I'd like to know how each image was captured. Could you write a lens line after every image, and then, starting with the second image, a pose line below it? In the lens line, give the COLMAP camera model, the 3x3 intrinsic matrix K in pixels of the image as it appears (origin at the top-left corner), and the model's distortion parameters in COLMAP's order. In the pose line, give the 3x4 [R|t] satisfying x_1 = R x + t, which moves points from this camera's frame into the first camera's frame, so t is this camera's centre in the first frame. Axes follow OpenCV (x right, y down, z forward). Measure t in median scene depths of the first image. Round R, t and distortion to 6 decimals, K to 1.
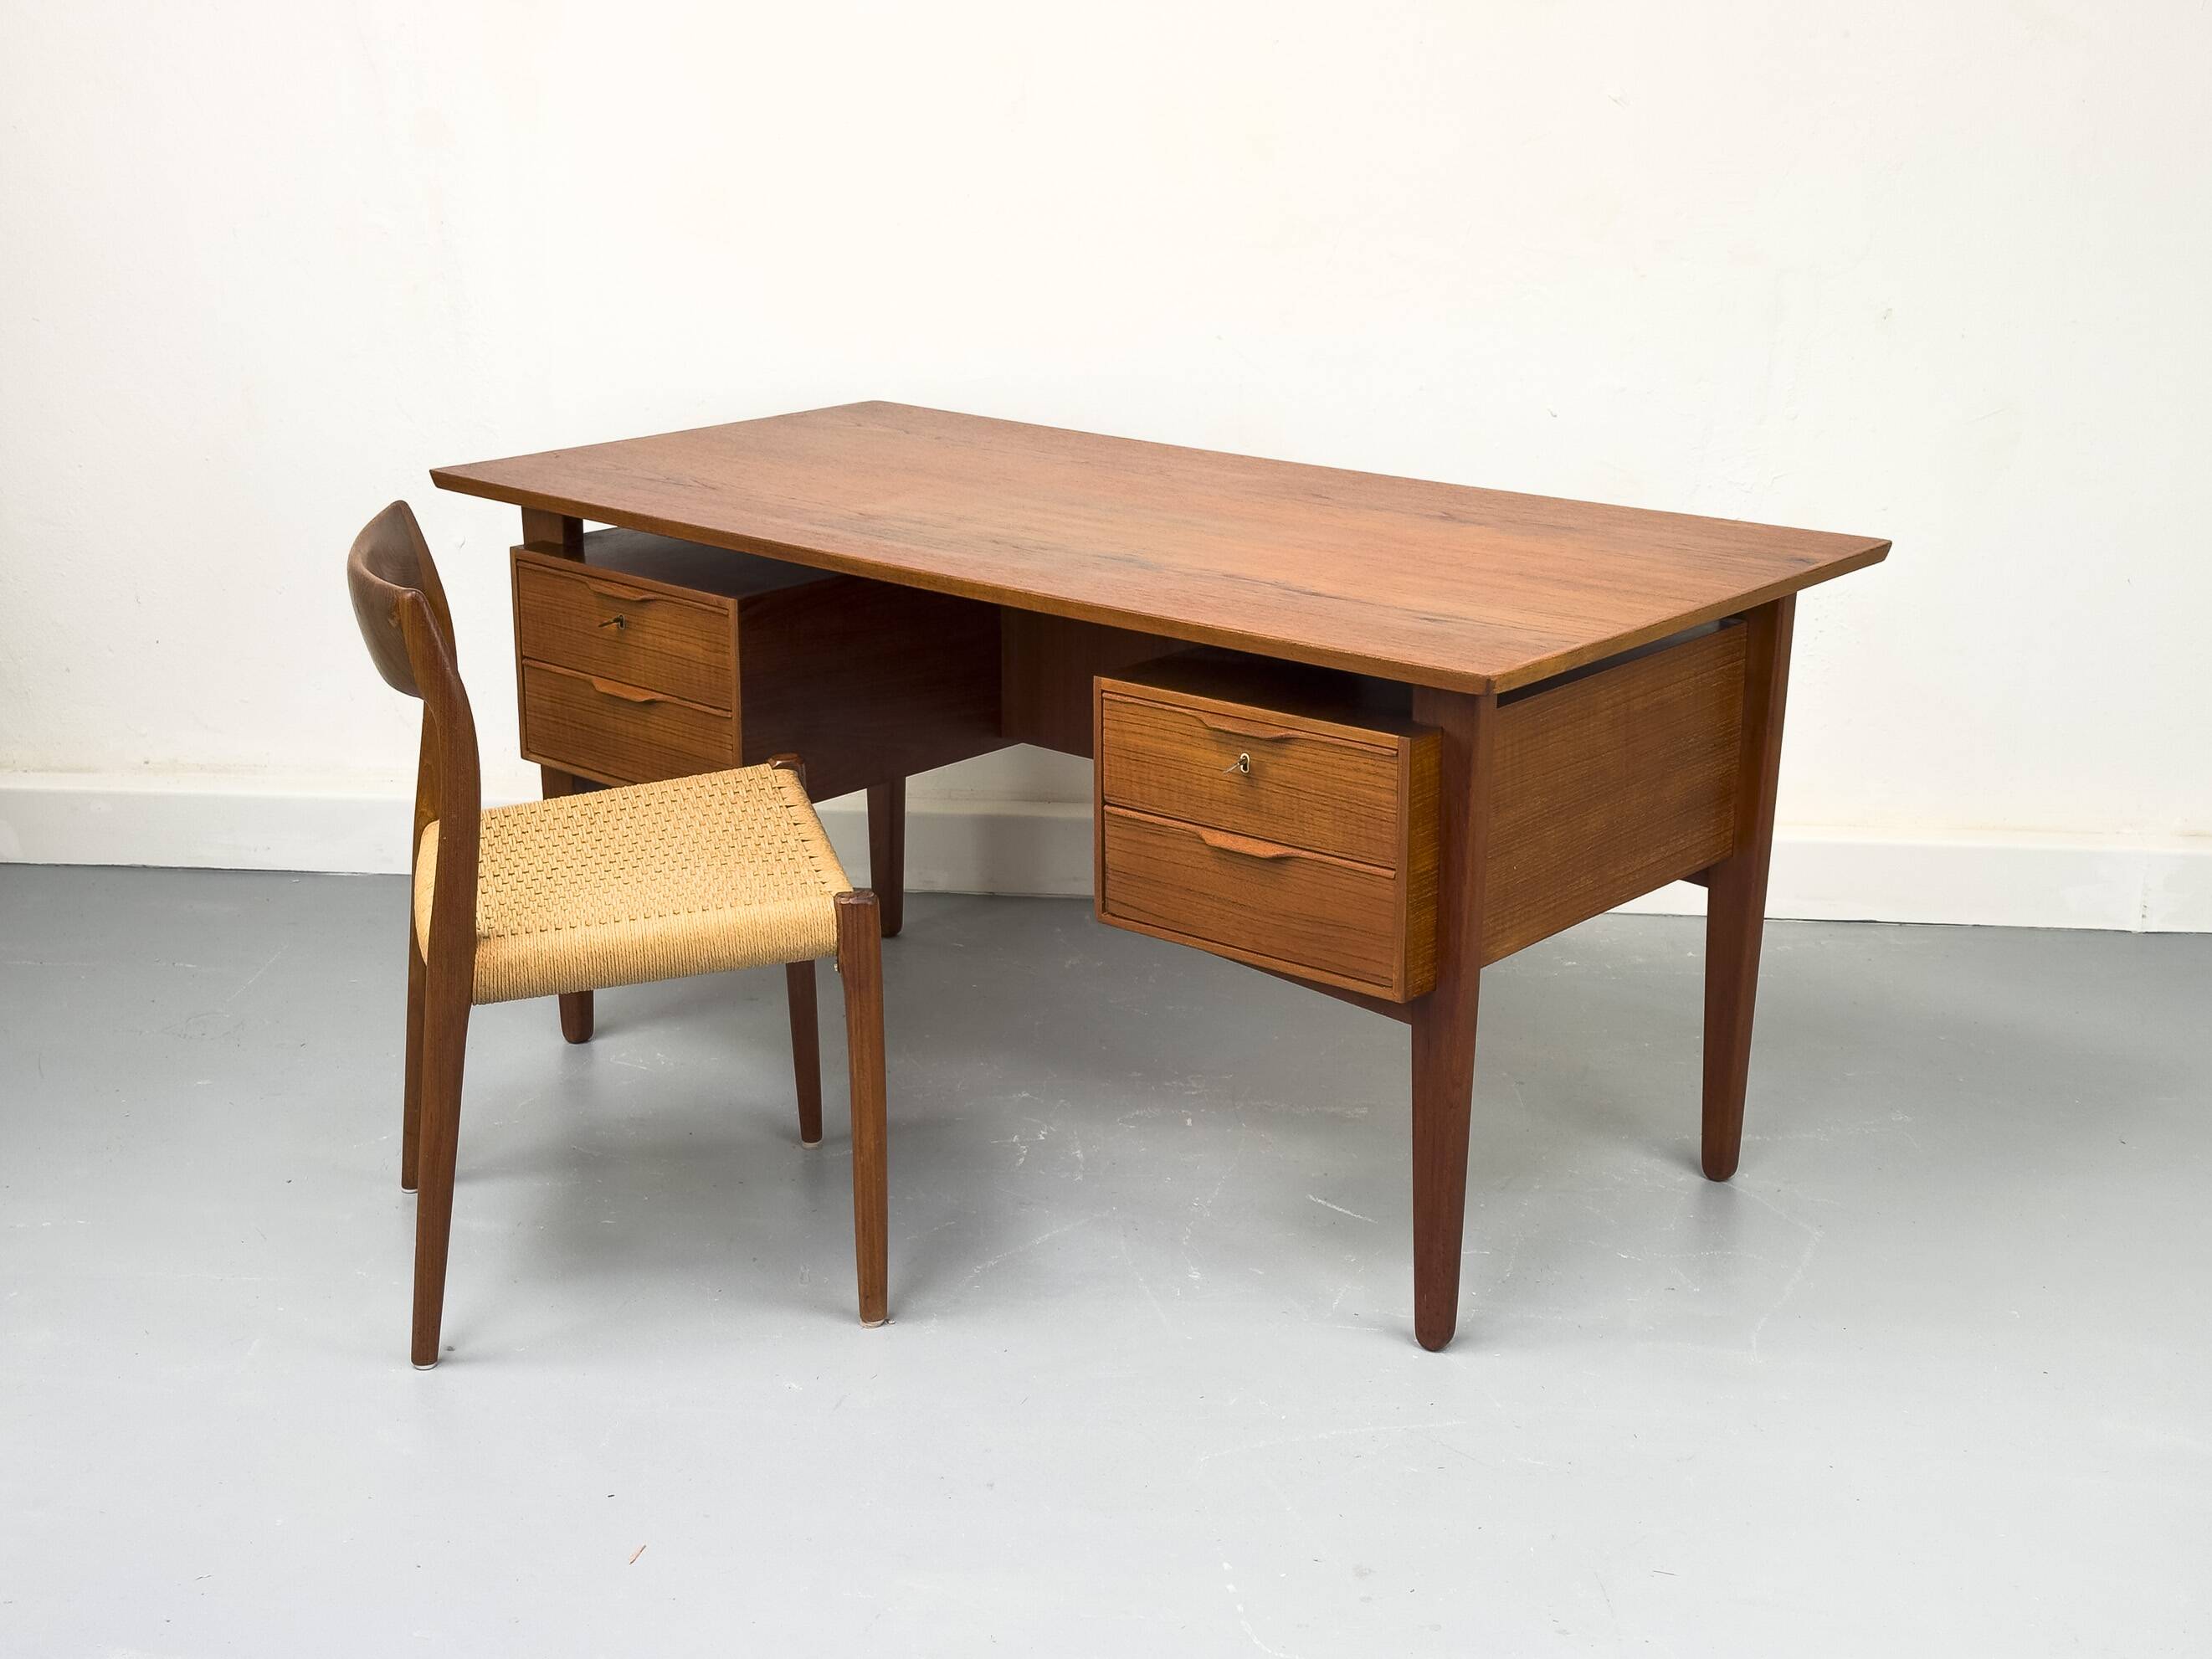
lens RADIAL K [[3104.7, 0, 1108.2], [0, 3104.7, 833.4], [0, 0, 1]] dist [0.127048, 0.000000]
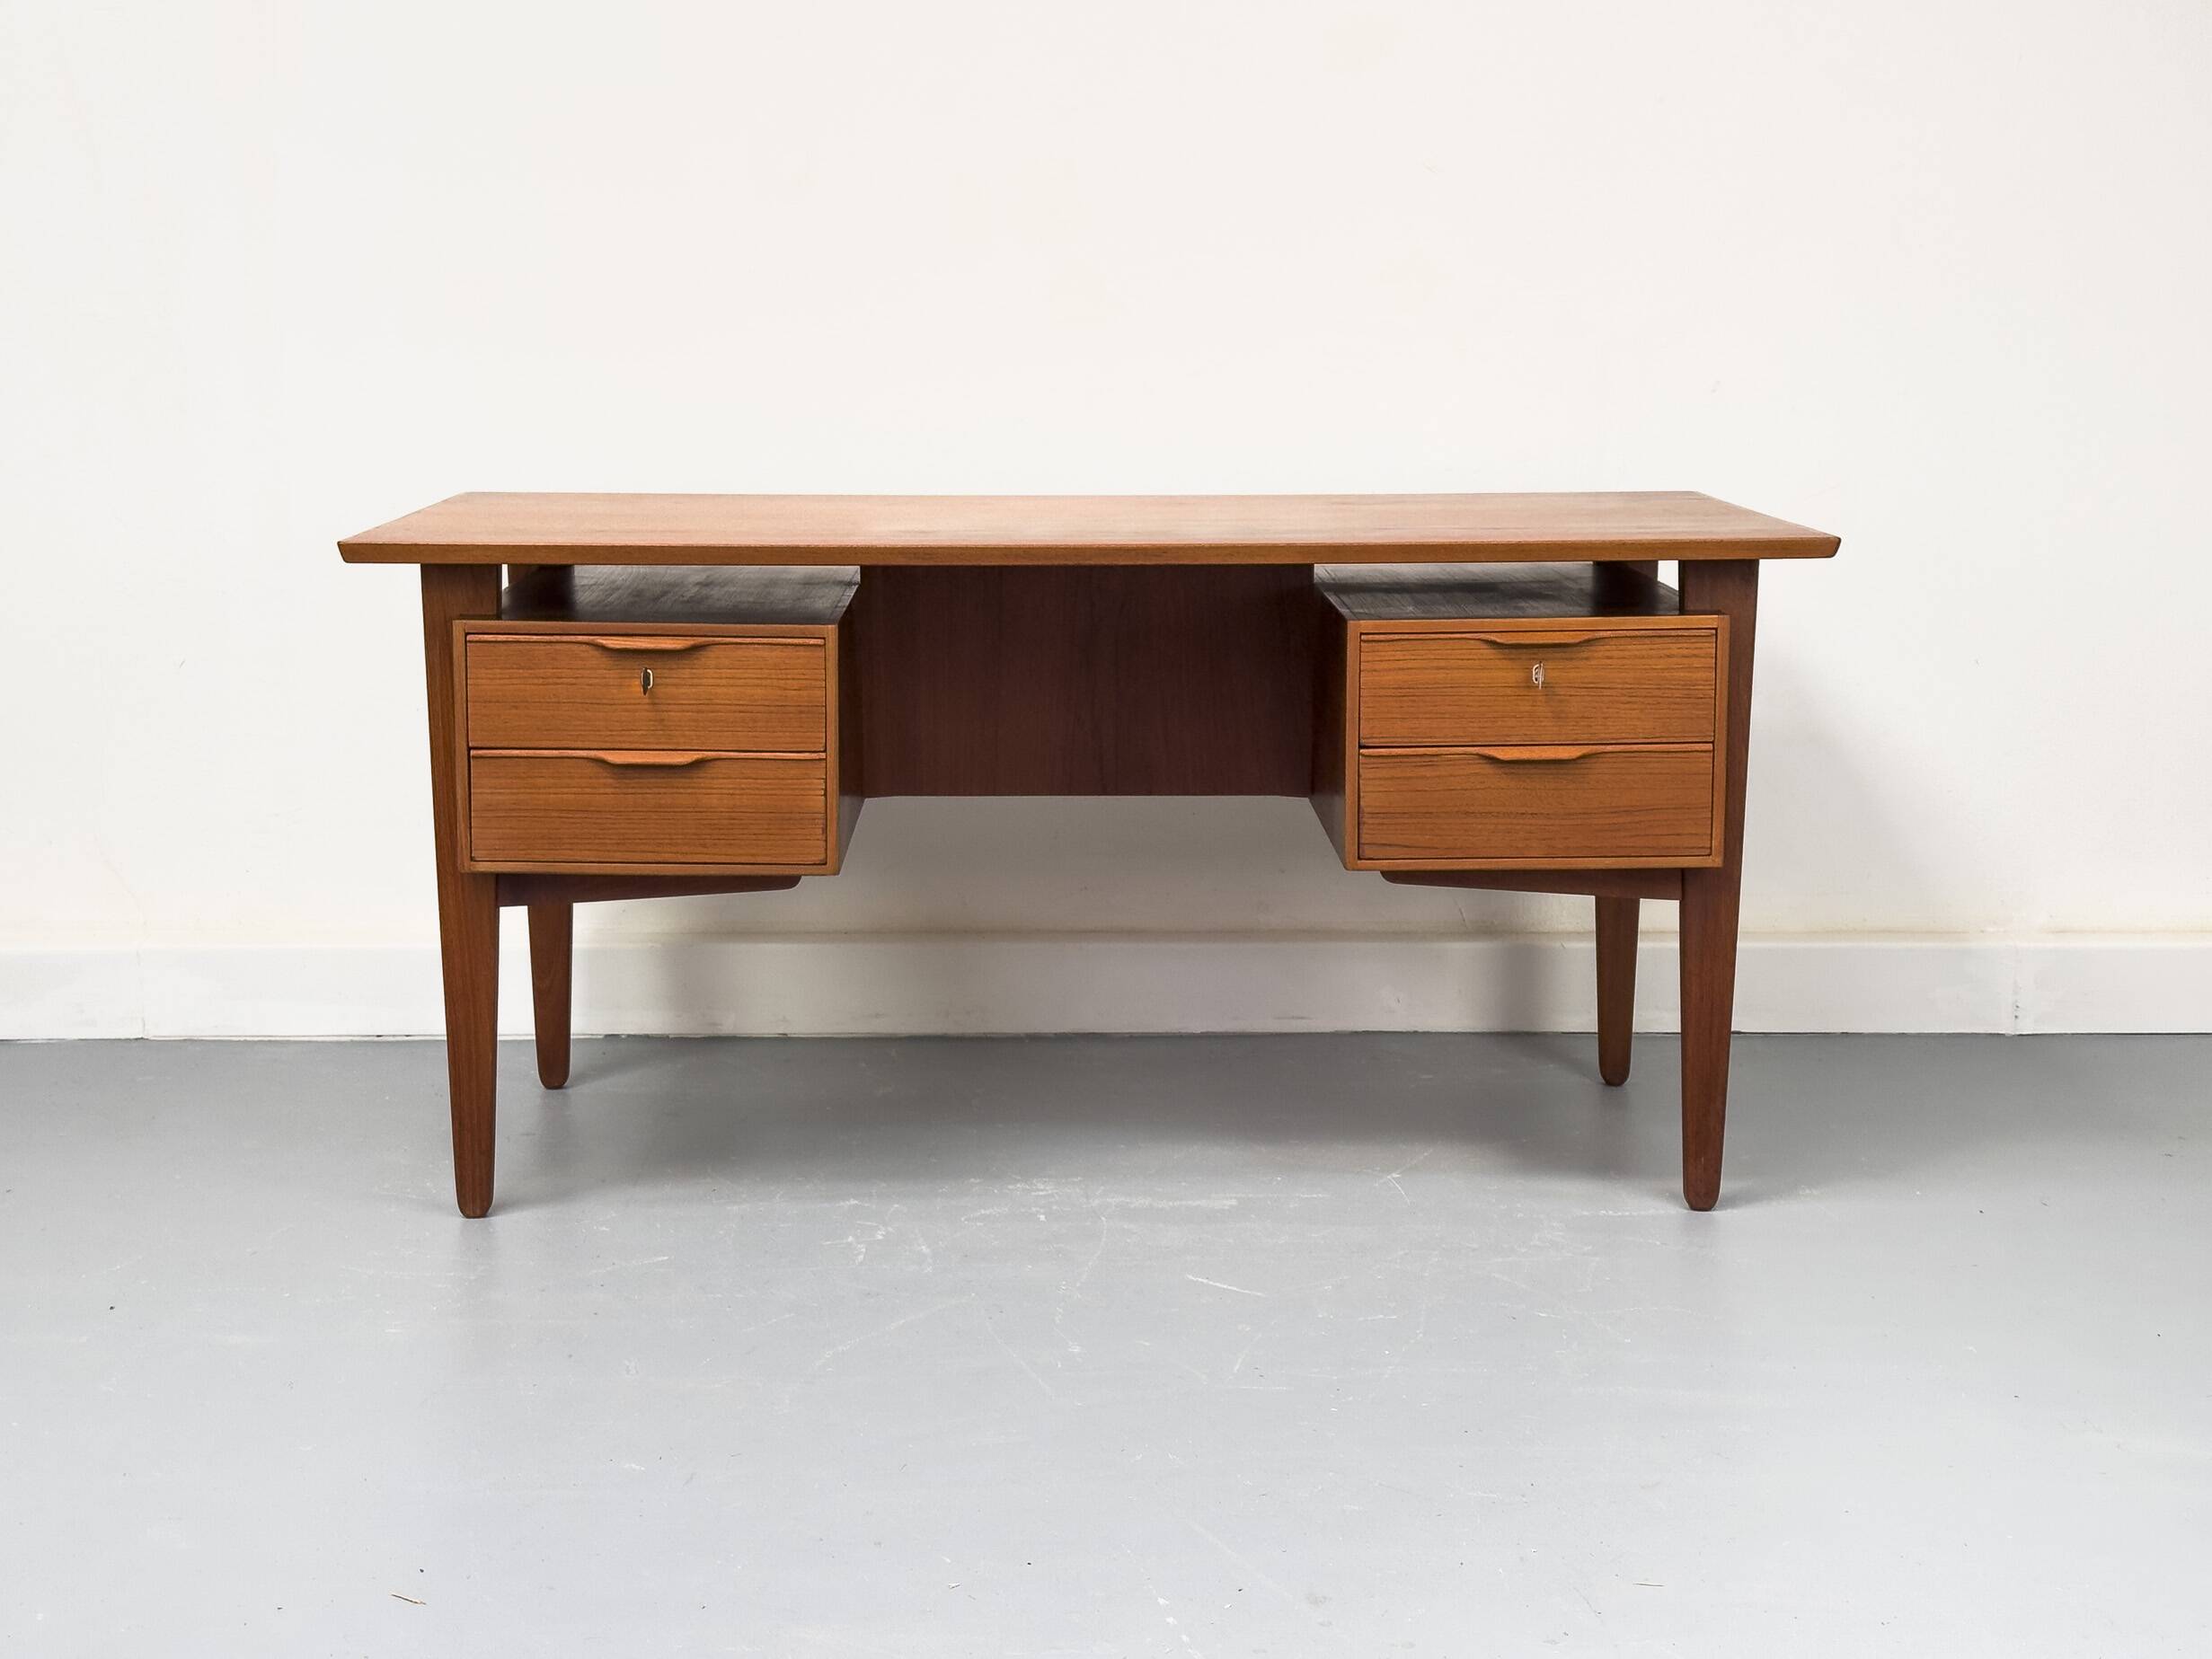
lens RADIAL K [[3383.0, 0, 1101.3], [0, 3383.0, 785.6], [0, 0, 1]] dist [0.142378, 0.000000]
pose [[0.746962, -0.094183, 0.658162, -0.818087], [0.193748, 0.977787, -0.079968, 0.076948], [-0.636011, 0.187251, 0.748617, 0.232034]]
